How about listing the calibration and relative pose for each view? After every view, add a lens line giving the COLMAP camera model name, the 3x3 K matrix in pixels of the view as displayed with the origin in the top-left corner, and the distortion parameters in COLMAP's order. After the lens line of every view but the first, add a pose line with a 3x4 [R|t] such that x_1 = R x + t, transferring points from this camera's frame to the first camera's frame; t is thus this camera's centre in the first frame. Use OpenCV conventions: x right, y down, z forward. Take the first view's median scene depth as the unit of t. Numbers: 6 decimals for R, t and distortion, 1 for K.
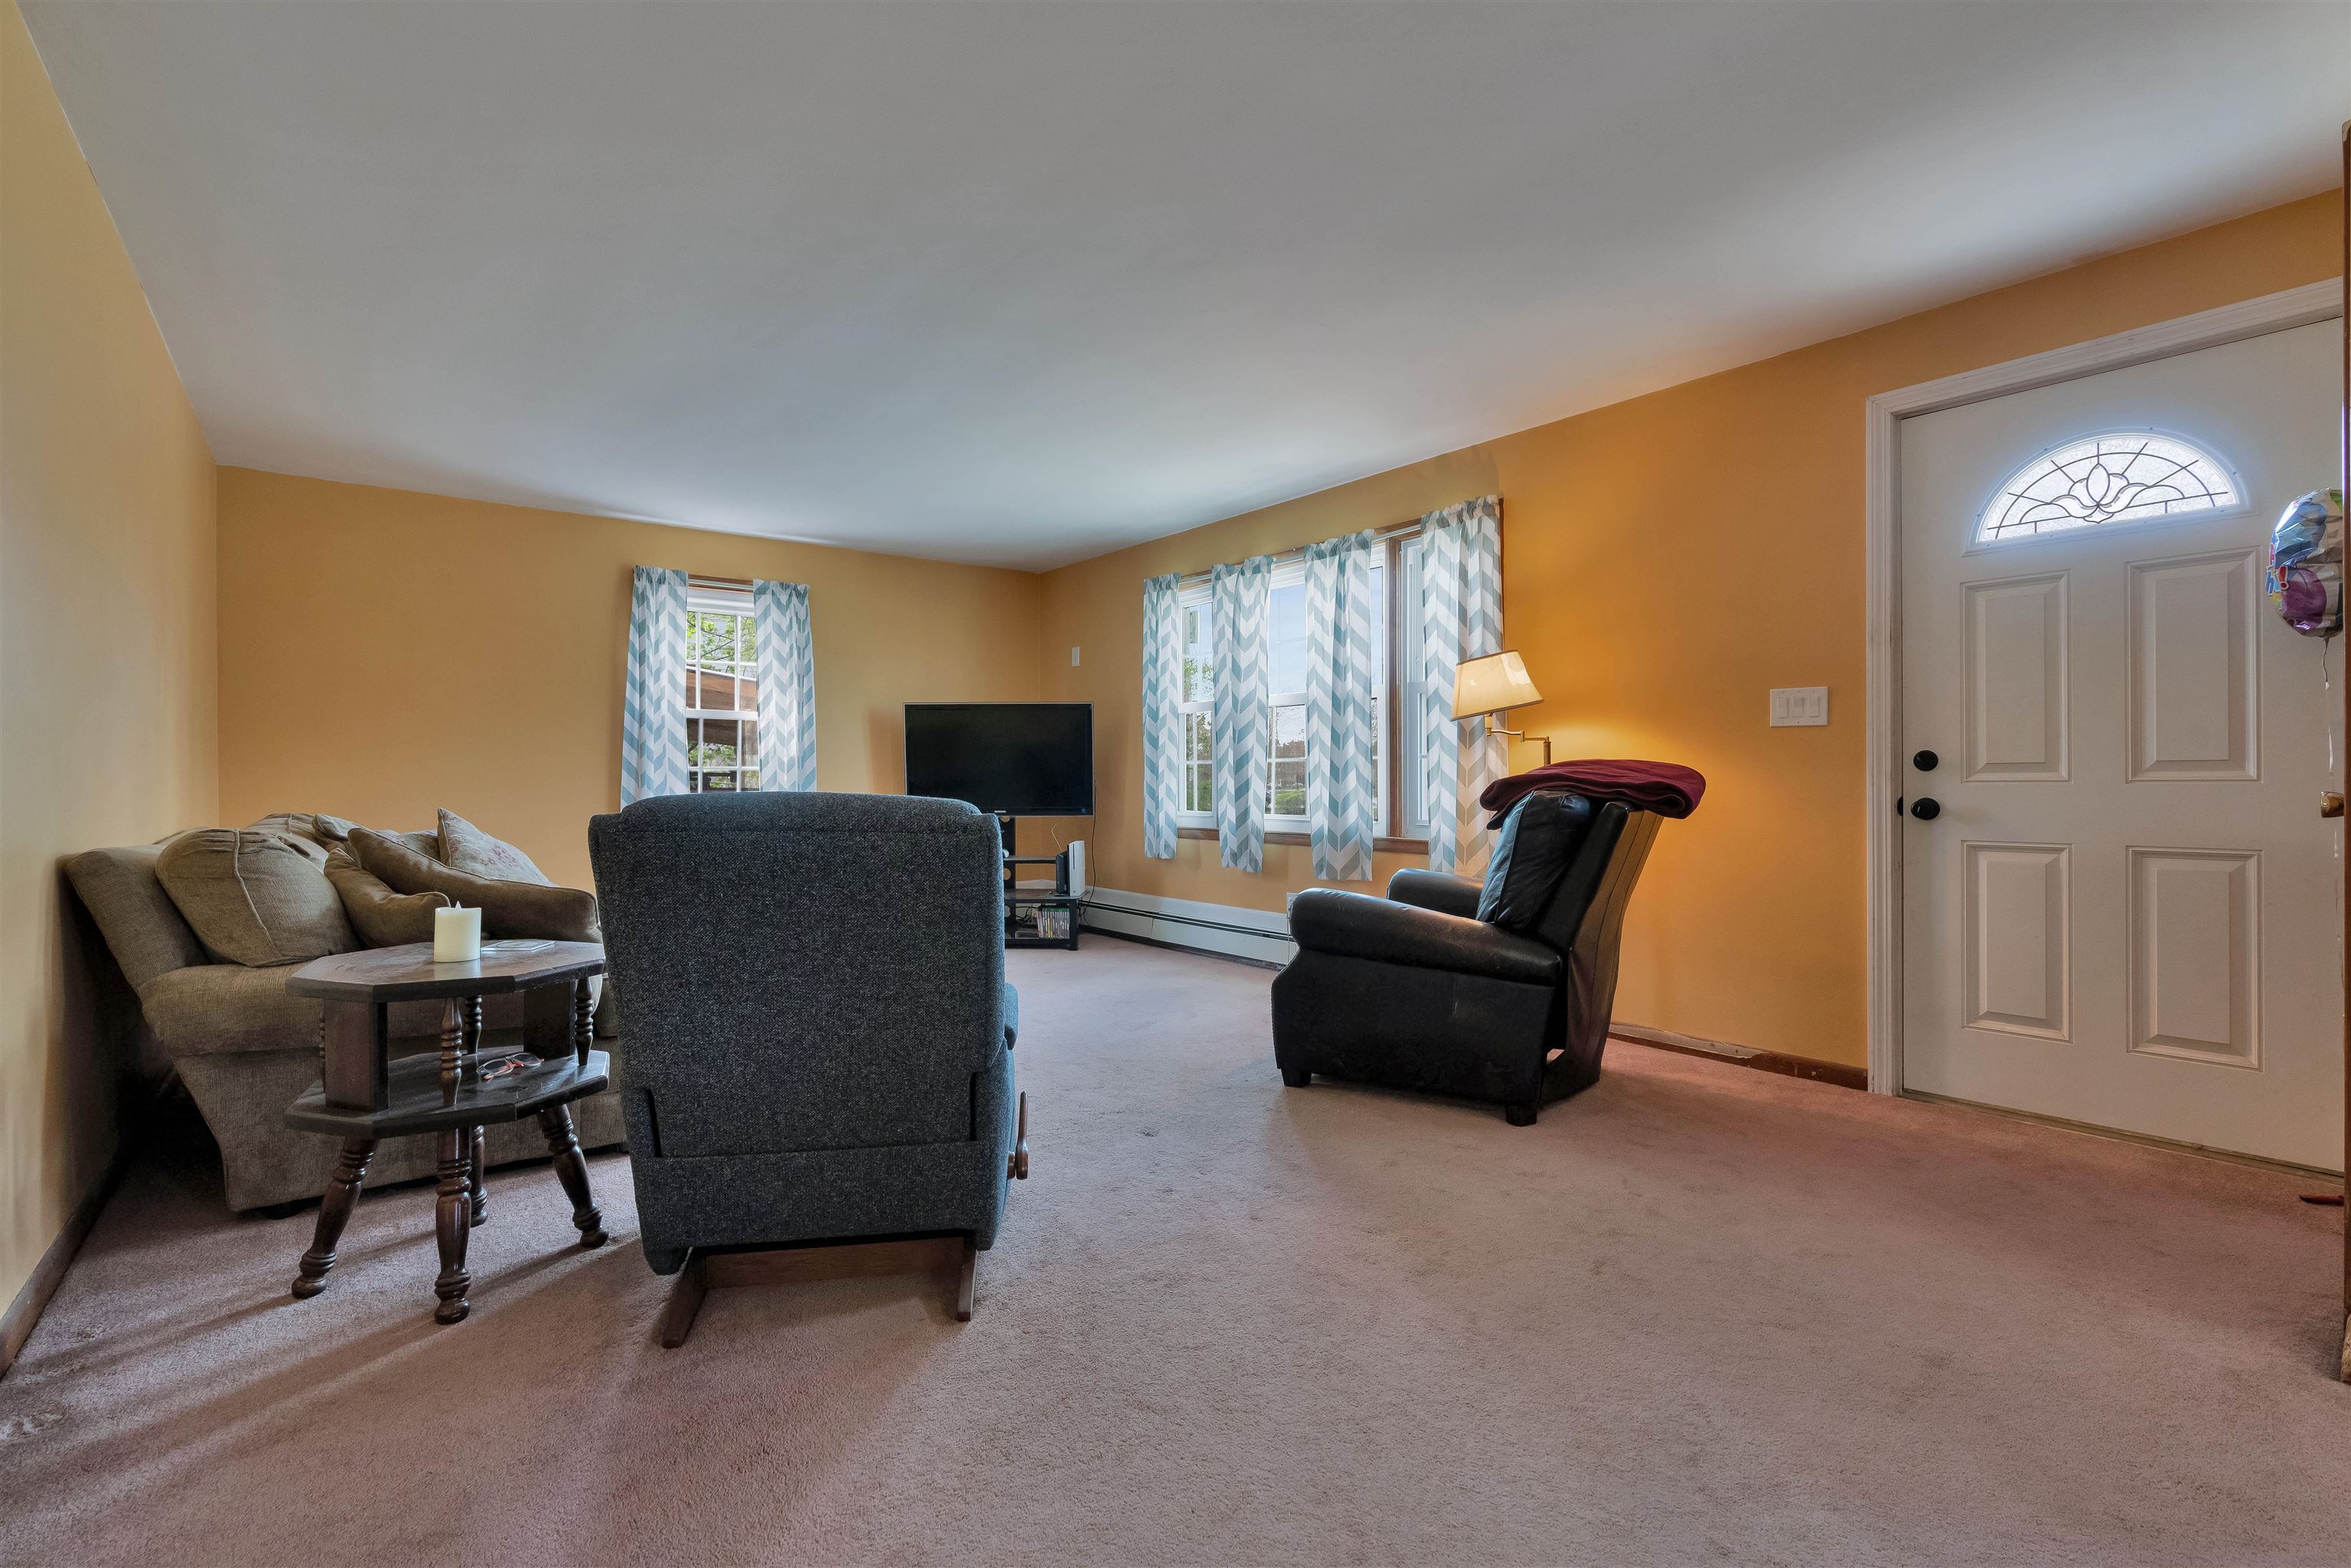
lens RADIAL K [[1056.5, 0, 1182.1], [0, 1056.5, 777.1], [0, 0, 1]] dist [-0.006856, 0.000317]
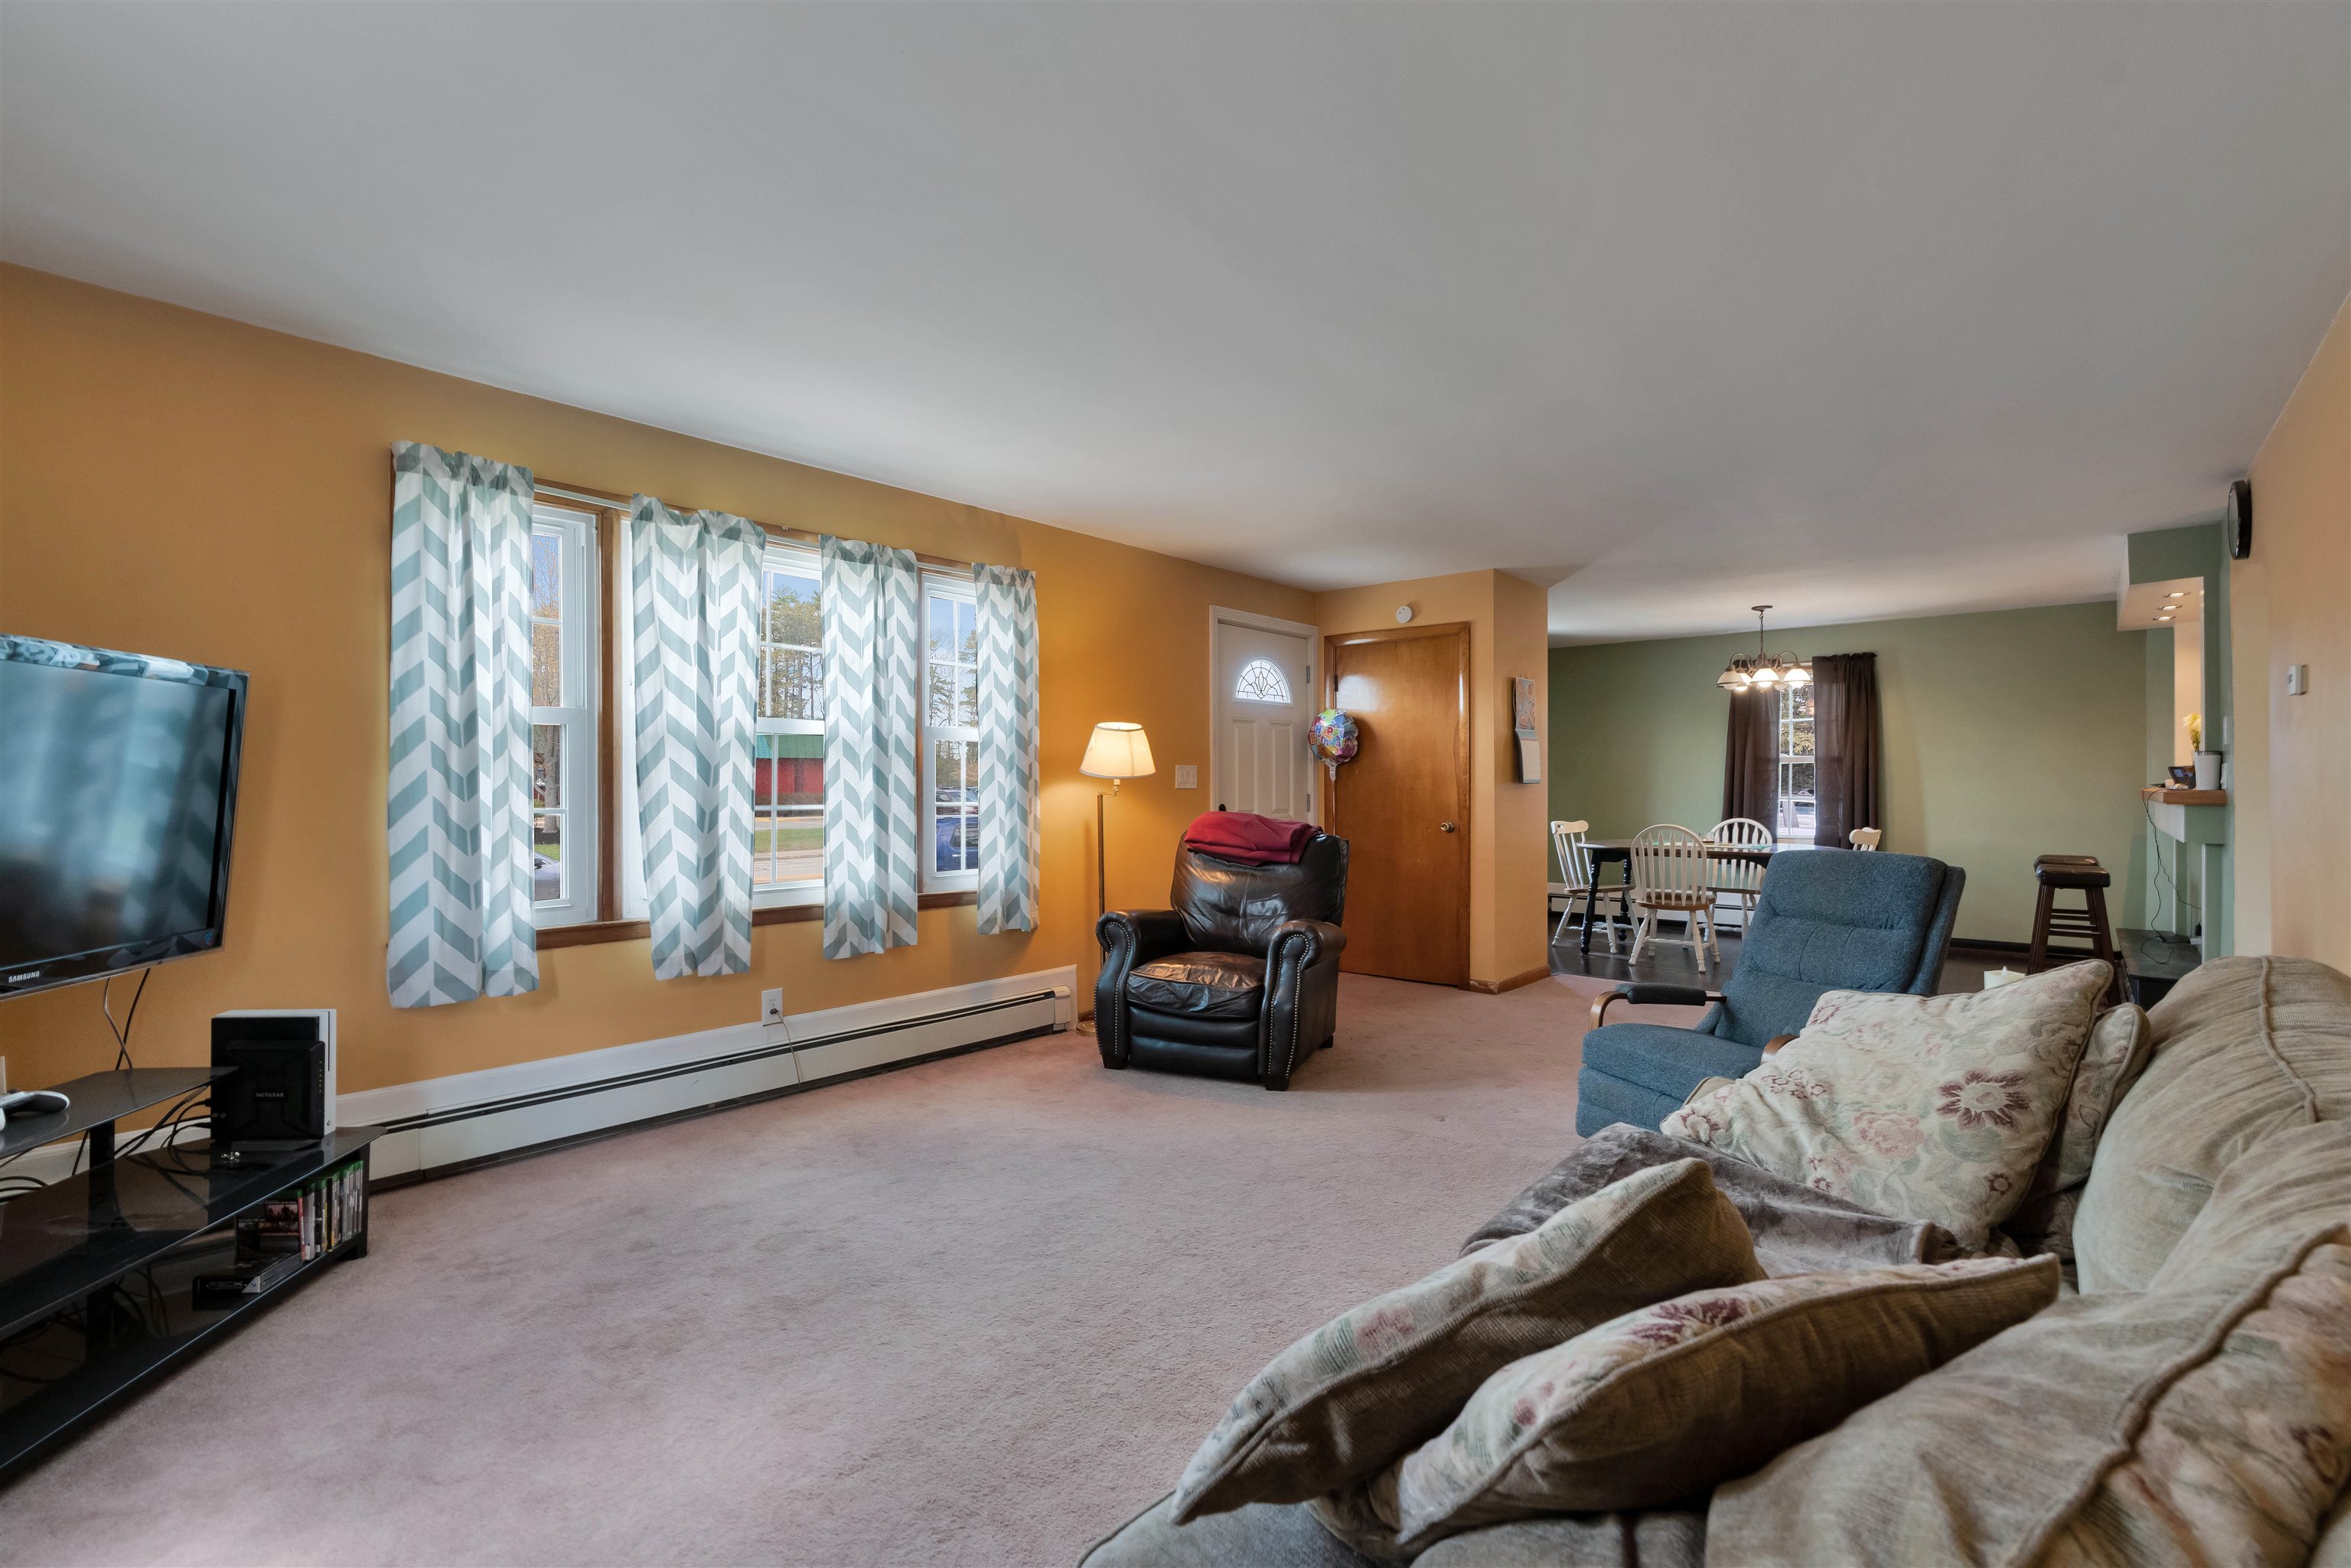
lens RADIAL K [[1059.8, 0, 1175.5], [0, 1059.8, 784.0], [0, 0, 1]] dist [-0.005199, 0.000004]
pose [[-0.183559, 0.004032, 0.983000, -0.731316], [-0.001869, 0.999988, -0.004451, -0.034191], [-0.983007, -0.002654, -0.183550, 0.932980]]
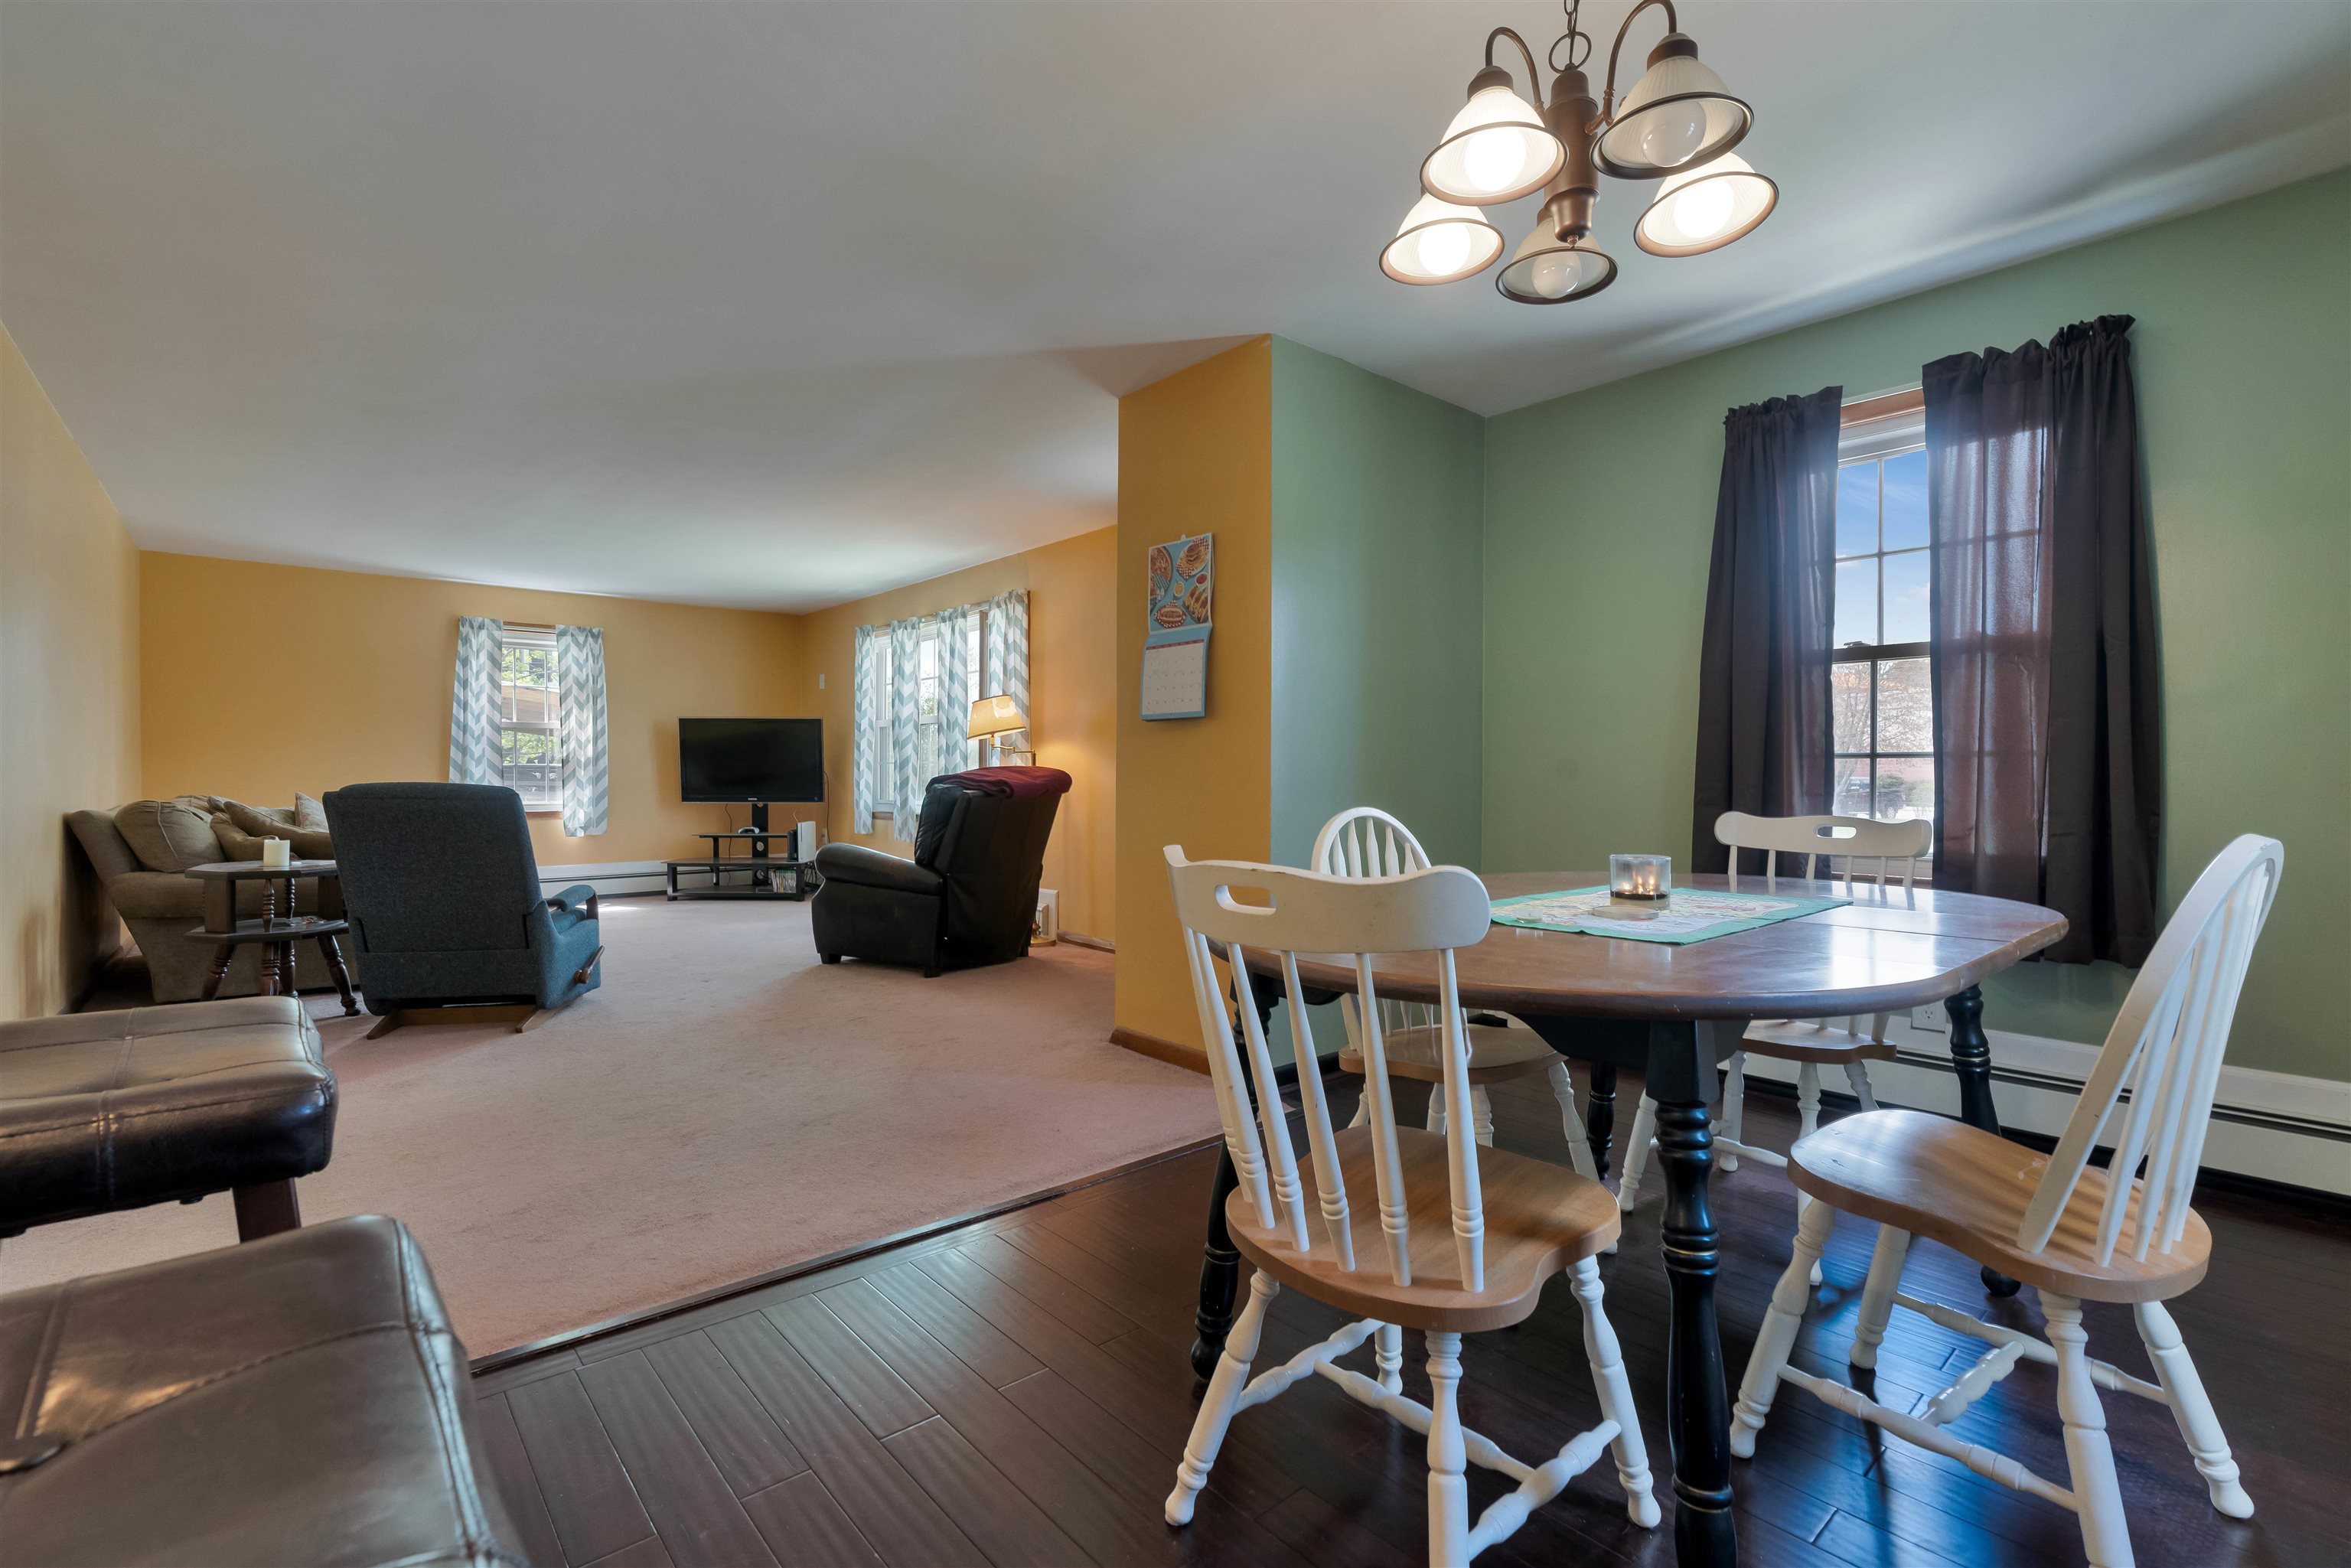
lens RADIAL K [[1060.9, 0, 1175.5], [0, 1060.9, 784.0], [0, 0, 1]] dist [0.002139, 0.001029]
pose [[0.999320, 0.005935, 0.036380, 0.407057], [-0.006338, 0.999920, 0.010956, -0.005807], [-0.036312, -0.011179, 0.999278, -0.464251]]
